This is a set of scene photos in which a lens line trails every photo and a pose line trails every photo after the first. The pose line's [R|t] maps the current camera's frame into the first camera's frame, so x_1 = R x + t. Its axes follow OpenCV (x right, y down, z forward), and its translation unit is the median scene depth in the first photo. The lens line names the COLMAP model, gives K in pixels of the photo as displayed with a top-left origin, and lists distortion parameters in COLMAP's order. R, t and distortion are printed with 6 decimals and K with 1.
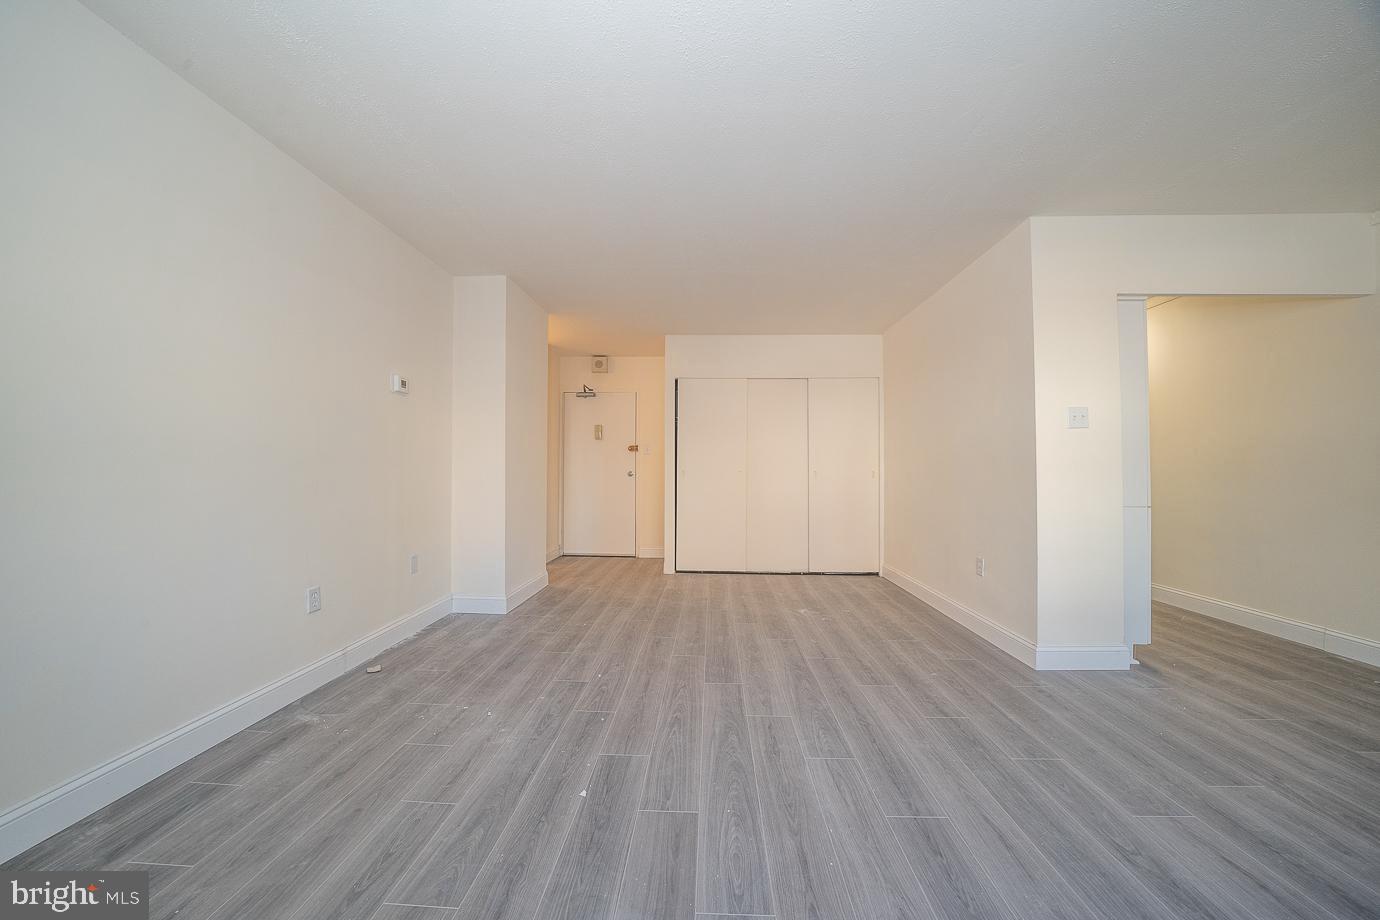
lens RADIAL K [[477.0, 0, 689.5], [0, 477.0, 461.4], [0, 0, 1]] dist [-0.022539, 0.000561]
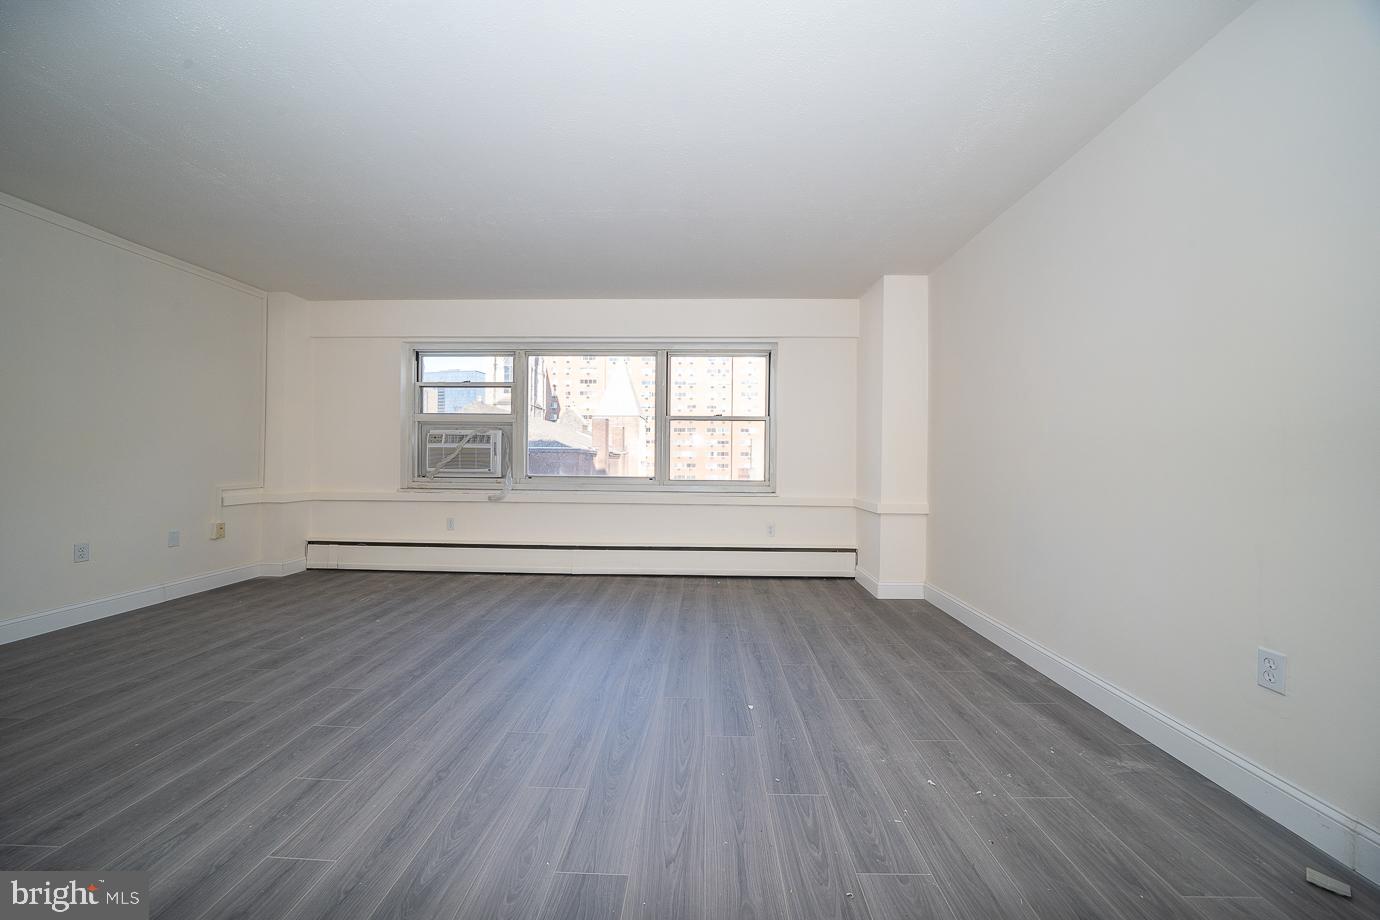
lens RADIAL K [[477.0, 0, 693.6], [0, 477.0, 460.5], [0, 0, 1]] dist [-0.022539, 0.000561]
pose [[-0.999748, -0.011237, -0.019416, -0.027805], [-0.010880, 0.999771, -0.018413, 0.042705], [0.019618, -0.018197, -0.999642, 1.822189]]
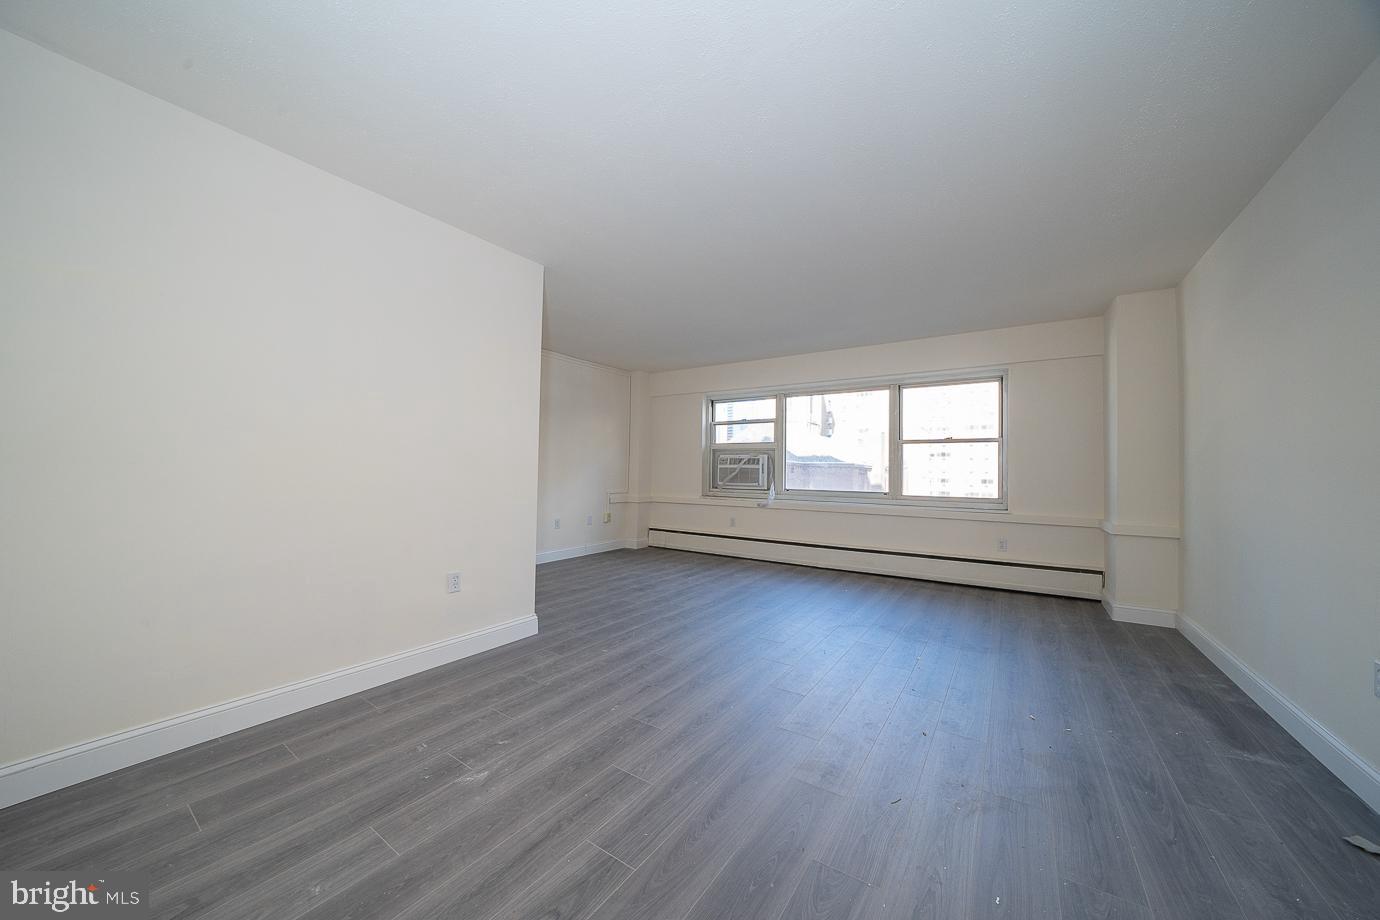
lens RADIAL K [[477.0, 0, 692.6], [0, 477.0, 466.2], [0, 0, 1]] dist [-0.022539, 0.000561]
pose [[-0.853704, -0.008239, 0.520693, -0.332201], [-0.025474, 0.999339, -0.025954, 0.032103], [-0.520135, -0.035421, -0.853349, 2.381613]]
